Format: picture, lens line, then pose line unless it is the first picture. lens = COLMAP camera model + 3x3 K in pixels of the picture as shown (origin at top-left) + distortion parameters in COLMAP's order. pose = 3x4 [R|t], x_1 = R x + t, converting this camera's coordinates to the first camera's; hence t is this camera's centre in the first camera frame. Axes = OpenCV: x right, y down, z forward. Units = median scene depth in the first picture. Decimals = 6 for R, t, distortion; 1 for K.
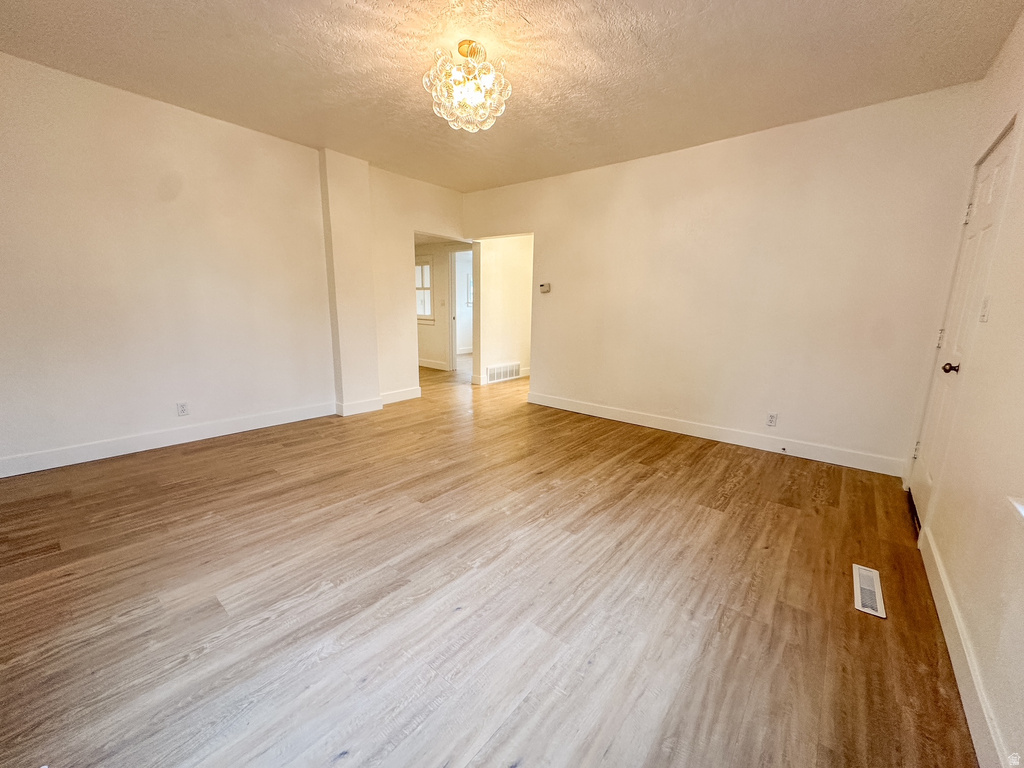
lens RADIAL K [[406.3, 0, 512.0], [0, 406.3, 384.0], [0, 0, 1]] dist [0.000255, 0.000262]
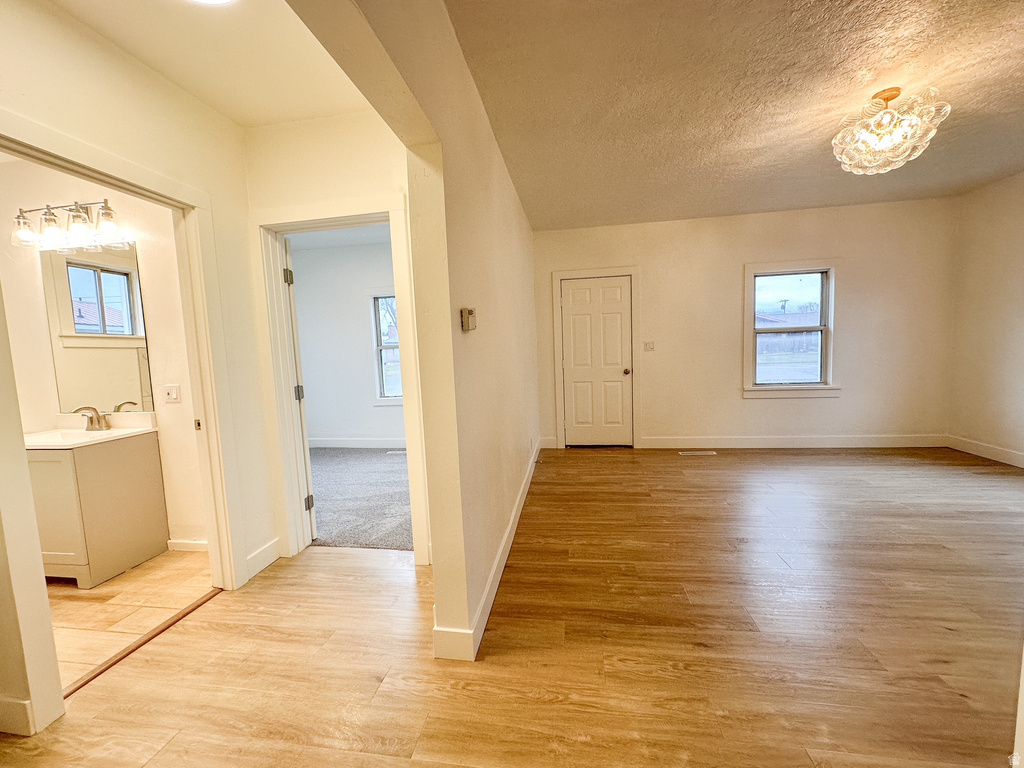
lens RADIAL K [[411.4, 0, 512.0], [0, 411.4, 384.0], [0, 0, 1]] dist [-0.002120, -0.000321]
pose [[-0.515275, -0.075946, 0.853653, -0.433149], [0.194622, 0.959673, 0.202854, -0.412820], [-0.834634, 0.270665, -0.479715, 1.932242]]
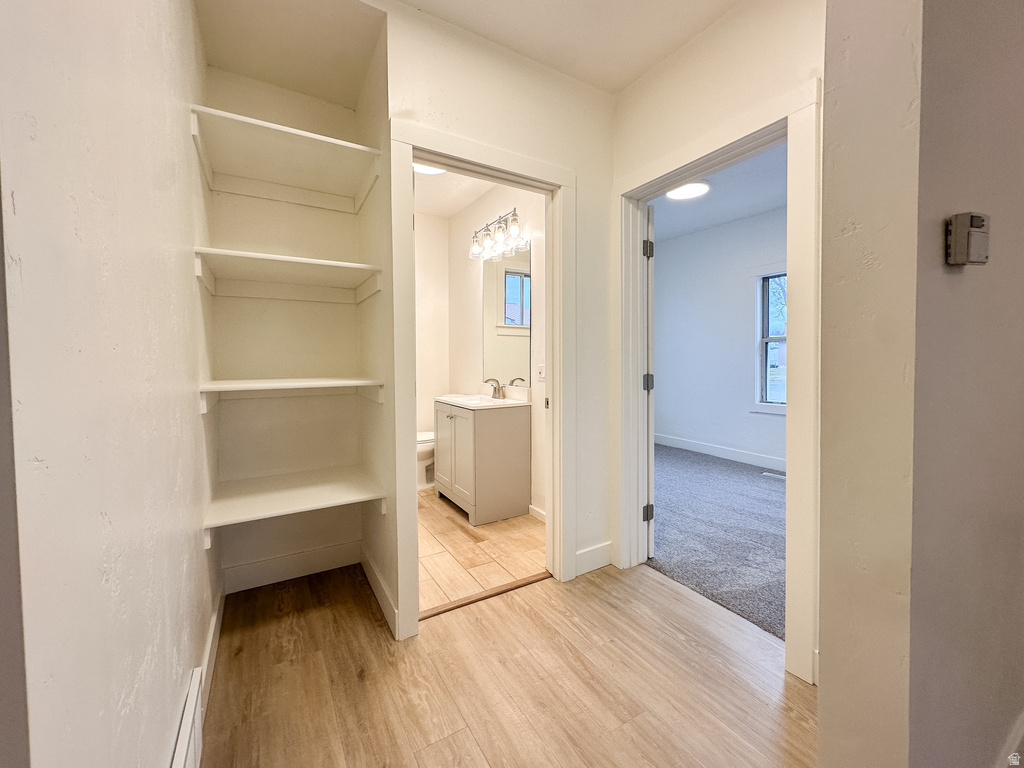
lens RADIAL K [[408.5, 0, 506.6], [0, 408.5, 368.8], [0, 0, 1]] dist [-0.000714, 0.000129]
pose [[0.337197, -0.050646, 0.940071, -0.237977], [0.194256, 0.980806, -0.016838, -0.366369], [-0.921175, 0.188293, 0.340563, 1.873647]]
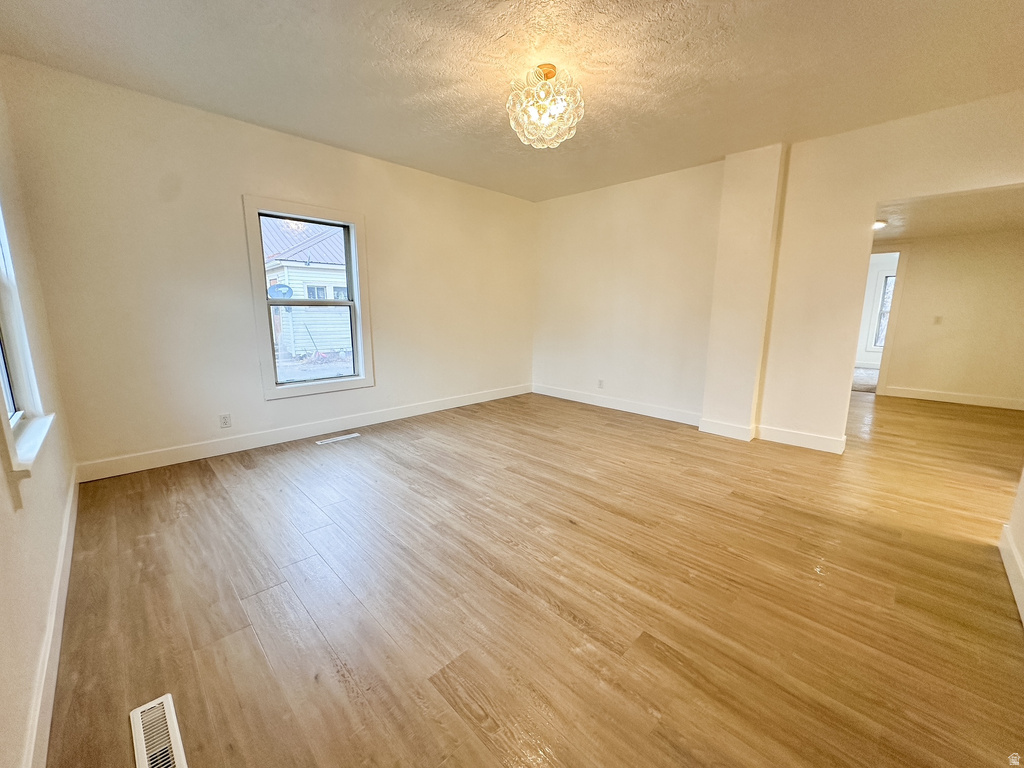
lens RADIAL K [[406.3, 0, 512.0], [0, 406.3, 384.0], [0, 0, 1]] dist [0.000255, 0.000262]
pose [[-0.093613, 0.158871, -0.982851, 0.844808], [-0.201024, 0.963838, 0.174945, -0.161161], [0.975103, 0.213953, -0.058291, 0.904453]]
